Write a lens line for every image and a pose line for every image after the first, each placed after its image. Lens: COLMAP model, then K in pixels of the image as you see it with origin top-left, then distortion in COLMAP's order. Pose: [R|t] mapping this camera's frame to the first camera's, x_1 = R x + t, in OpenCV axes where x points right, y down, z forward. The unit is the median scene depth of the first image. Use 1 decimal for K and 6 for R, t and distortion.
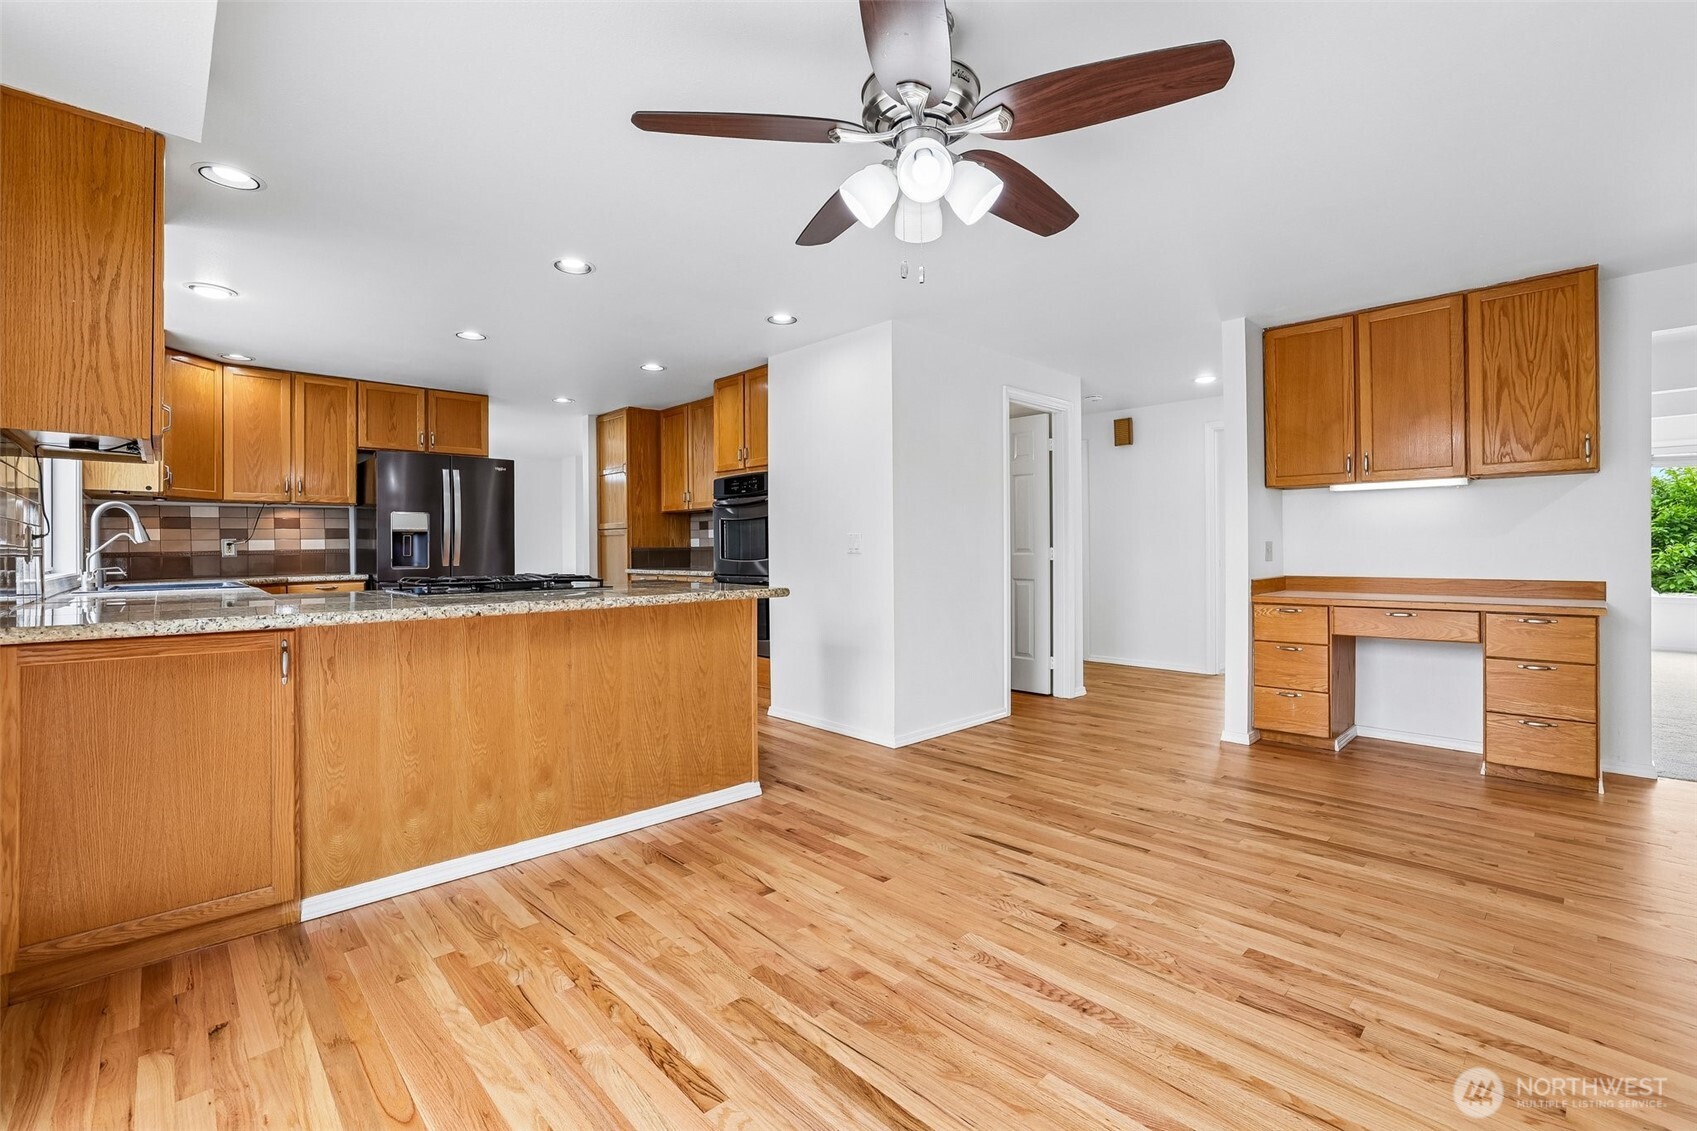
lens RADIAL K [[730.5, 0, 860.4], [0, 730.5, 552.1], [0, 0, 1]] dist [-0.023879, 0.001790]
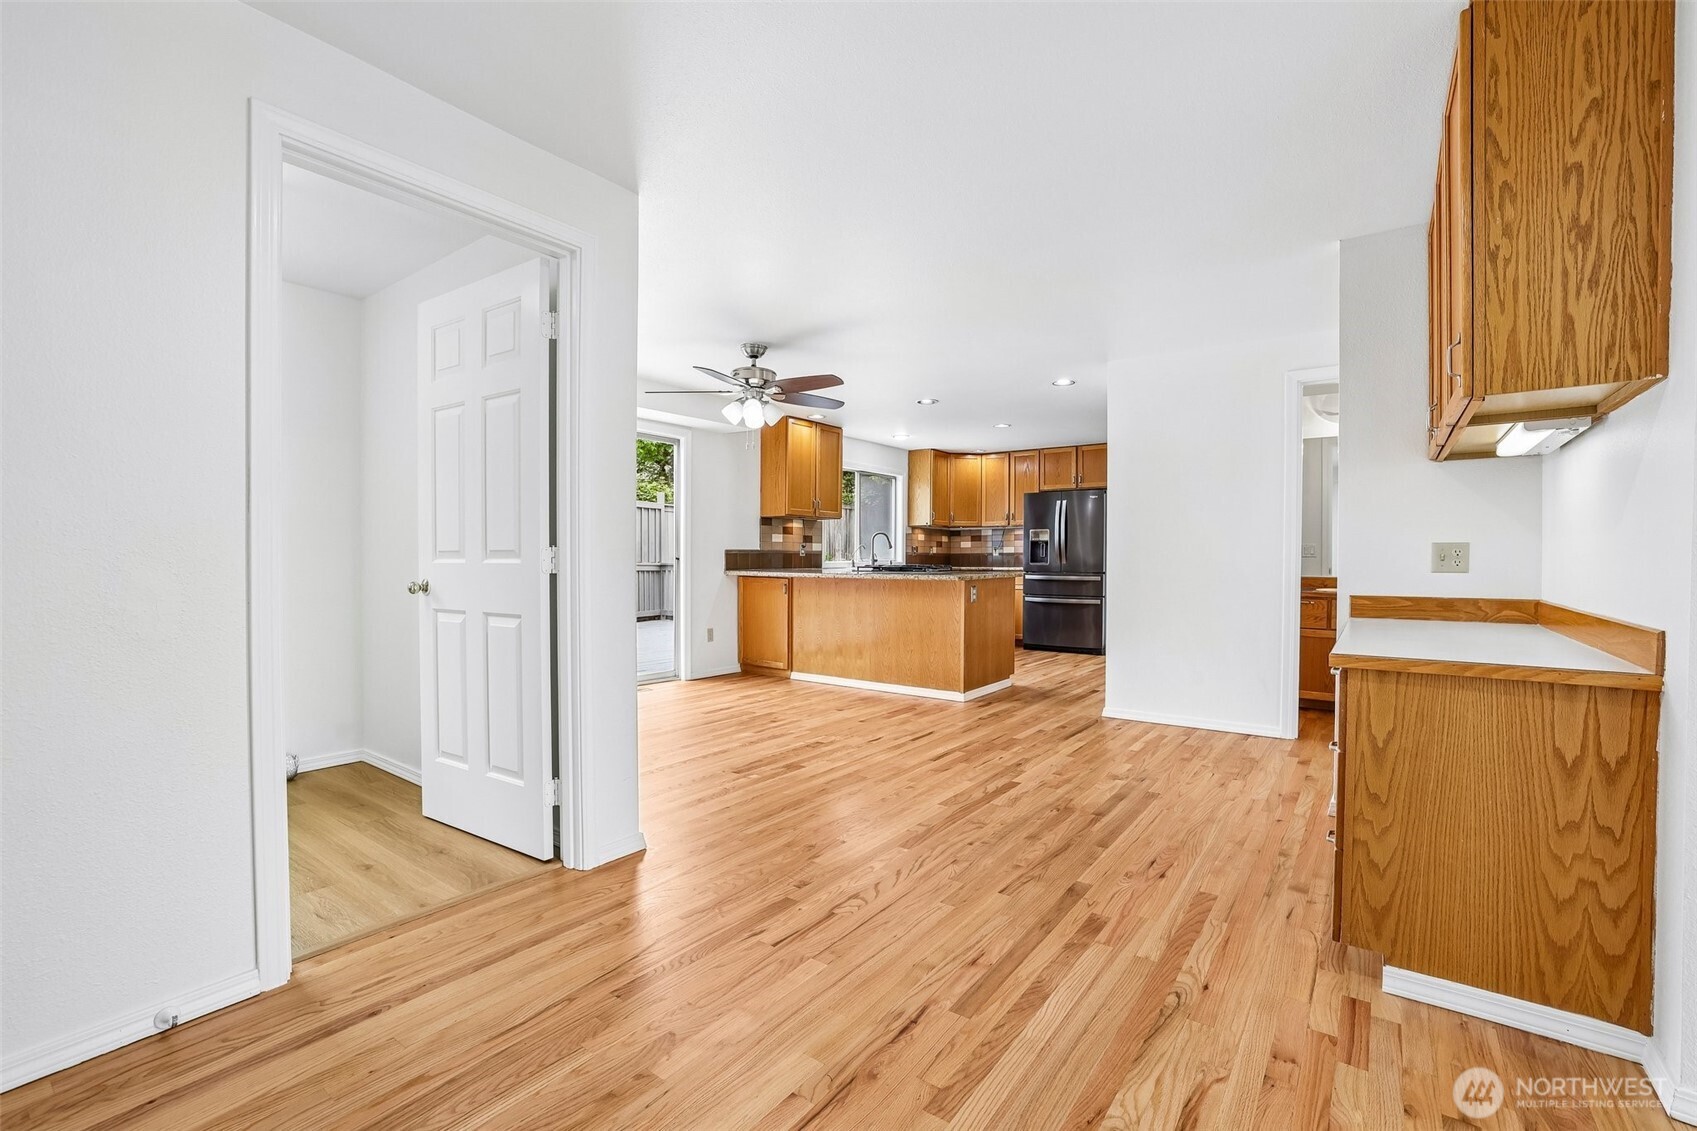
lens RADIAL K [[730.5, 0, 851.8], [0, 730.5, 568.7], [0, 0, 1]] dist [-0.023879, 0.001790]
pose [[0.178647, 0.022561, -0.983655, 1.295493], [-0.008475, 0.999735, 0.021390, 0.002224], [0.983877, 0.004516, 0.178791, 0.424233]]
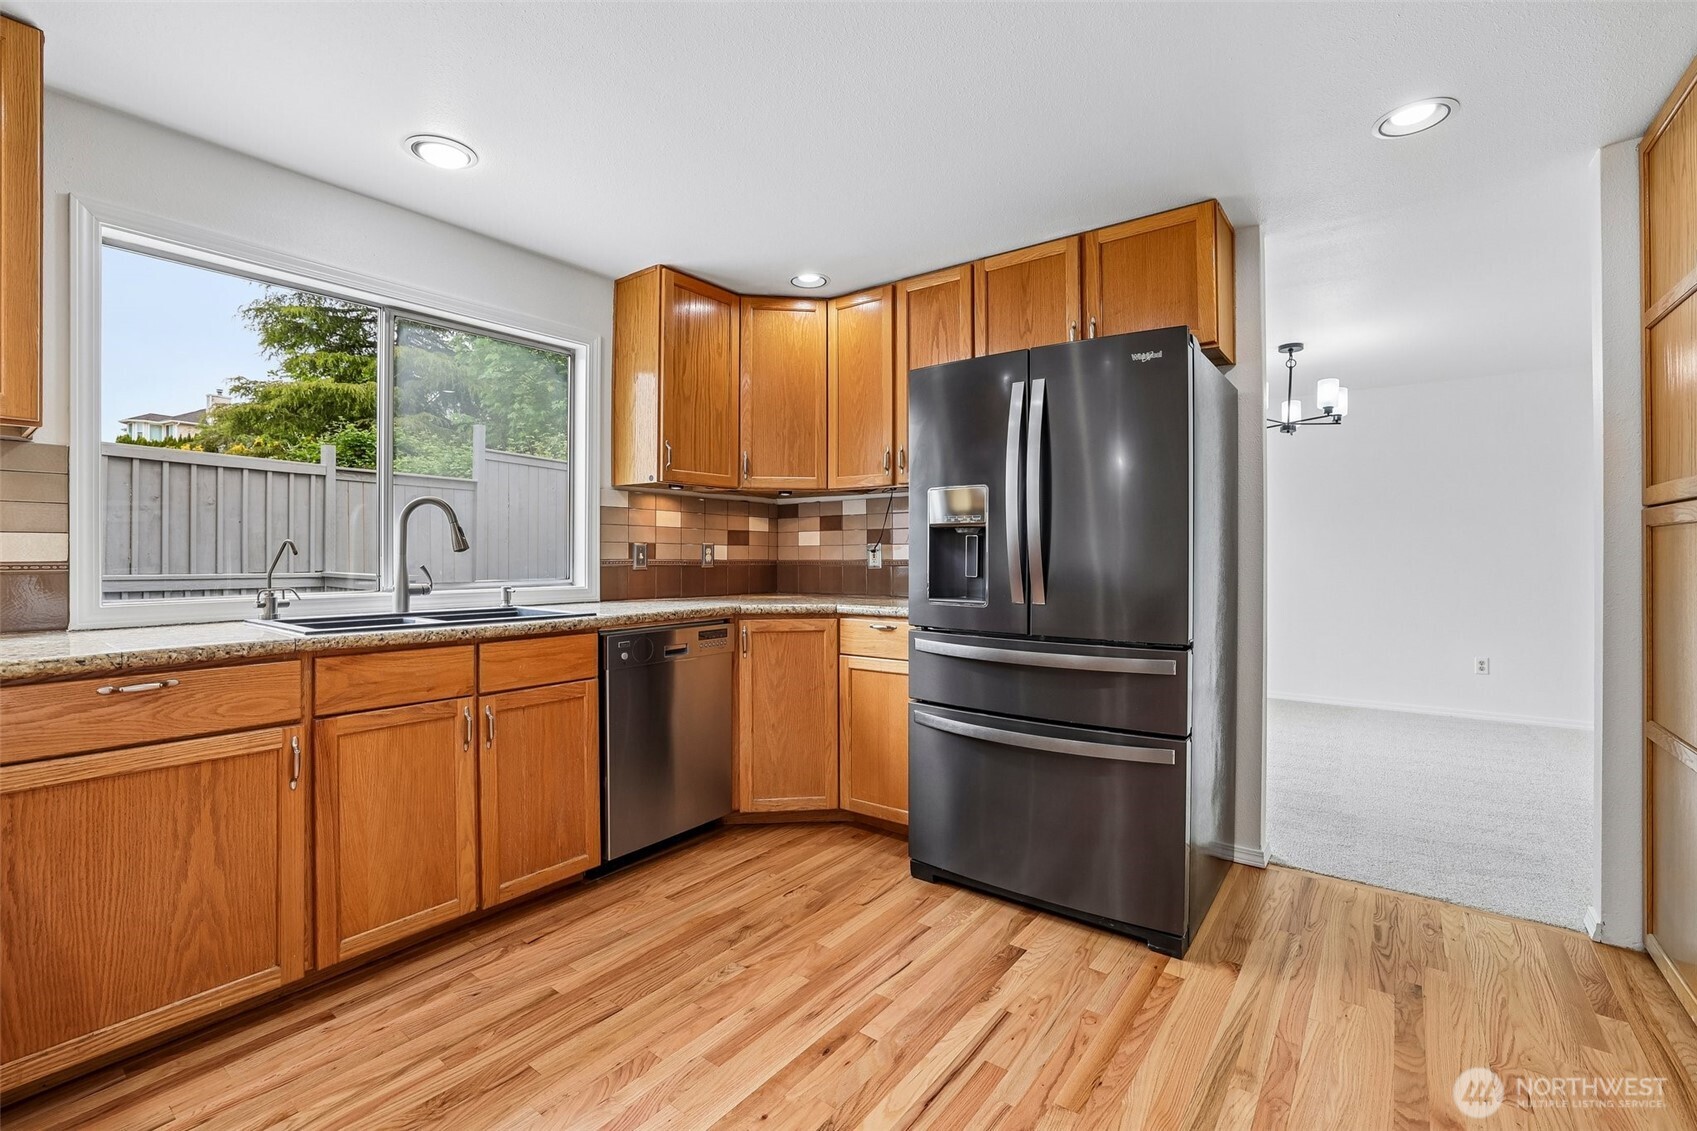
lens RADIAL K [[730.5, 0, 858.1], [0, 730.5, 550.6], [0, 0, 1]] dist [-0.023879, 0.001790]
pose [[0.182865, 0.003918, -0.983130, -0.225972], [-0.005402, 0.999981, 0.002981, -0.018505], [0.983123, 0.004766, 0.182883, 1.209673]]
